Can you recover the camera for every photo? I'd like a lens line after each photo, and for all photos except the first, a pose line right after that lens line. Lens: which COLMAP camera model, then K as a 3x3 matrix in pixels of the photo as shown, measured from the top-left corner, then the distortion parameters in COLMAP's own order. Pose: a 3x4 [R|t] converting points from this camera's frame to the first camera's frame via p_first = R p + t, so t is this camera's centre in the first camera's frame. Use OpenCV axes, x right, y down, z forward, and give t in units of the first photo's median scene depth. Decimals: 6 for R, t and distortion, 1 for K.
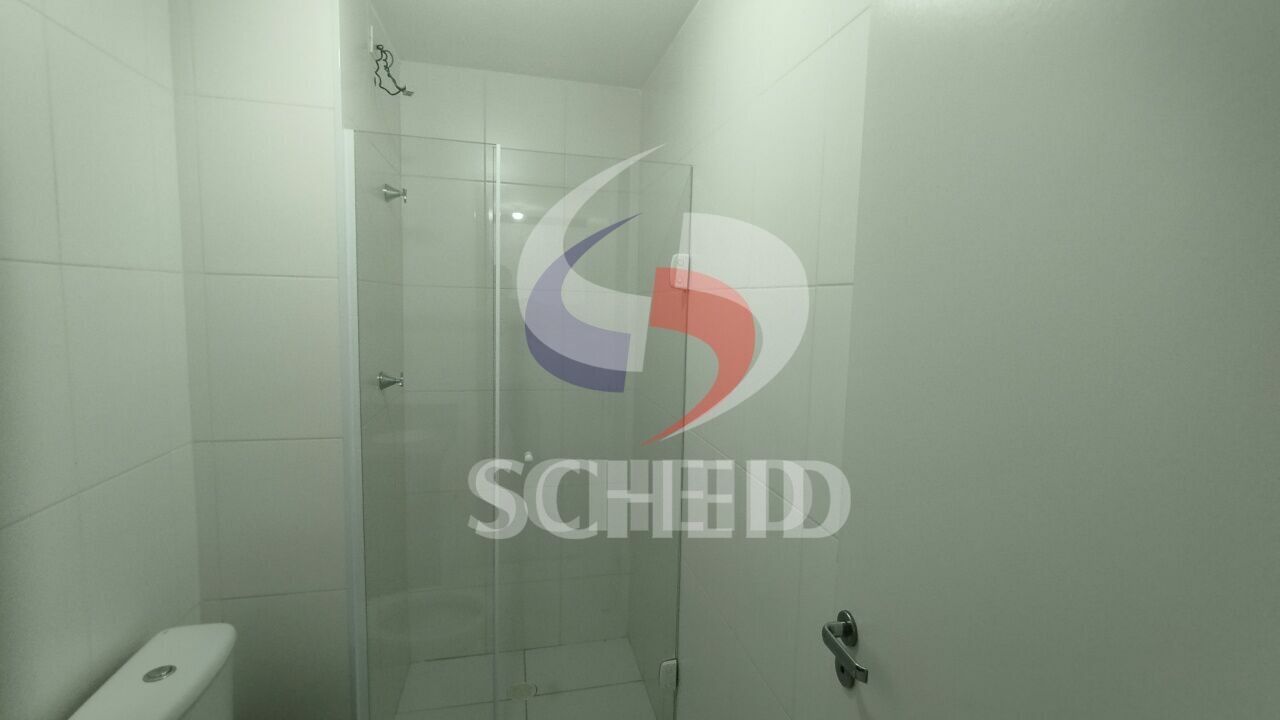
lens RADIAL K [[589.1, 0, 666.8], [0, 589.1, 365.4], [0, 0, 1]] dist [-0.026186, 0.000357]
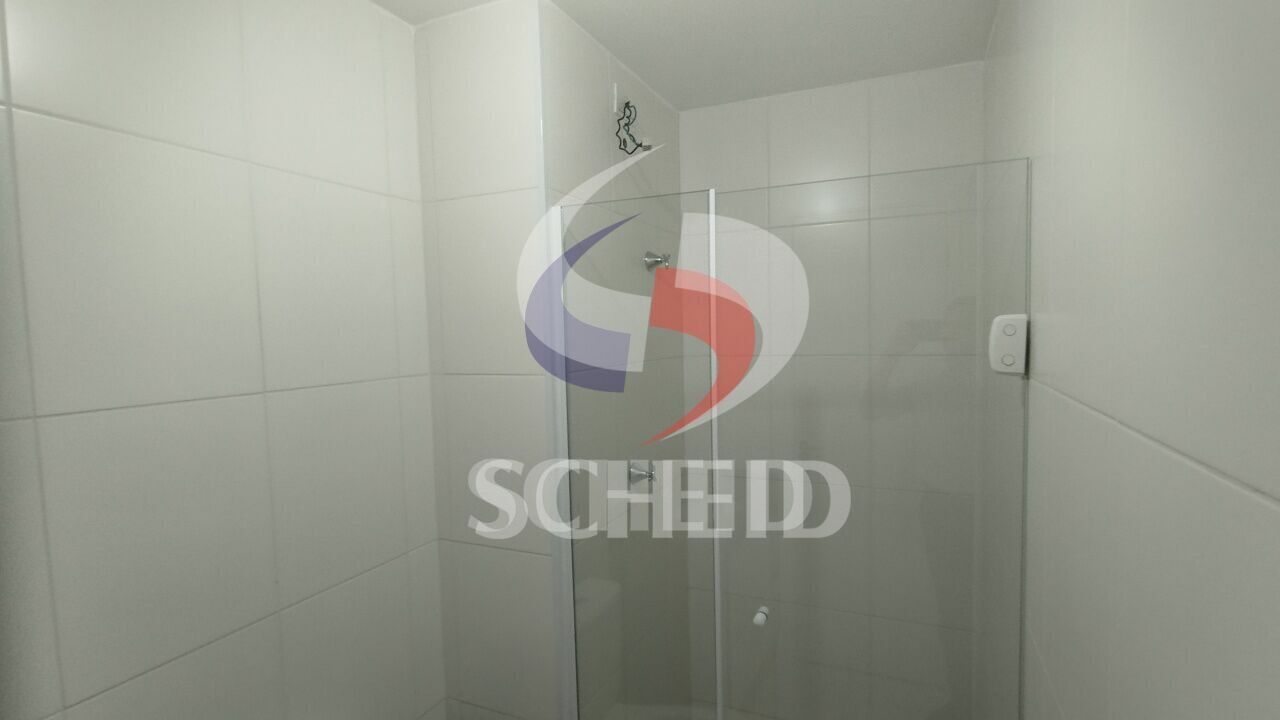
lens RADIAL K [[589.1, 0, 666.8], [0, 589.1, 365.4], [0, 0, 1]] dist [-0.026186, 0.000357]
pose [[0.790268, -0.013192, -0.612620, 0.106282], [-0.013620, 0.999143, -0.039086, -0.113723], [0.612611, 0.039232, 0.789411, 0.350034]]
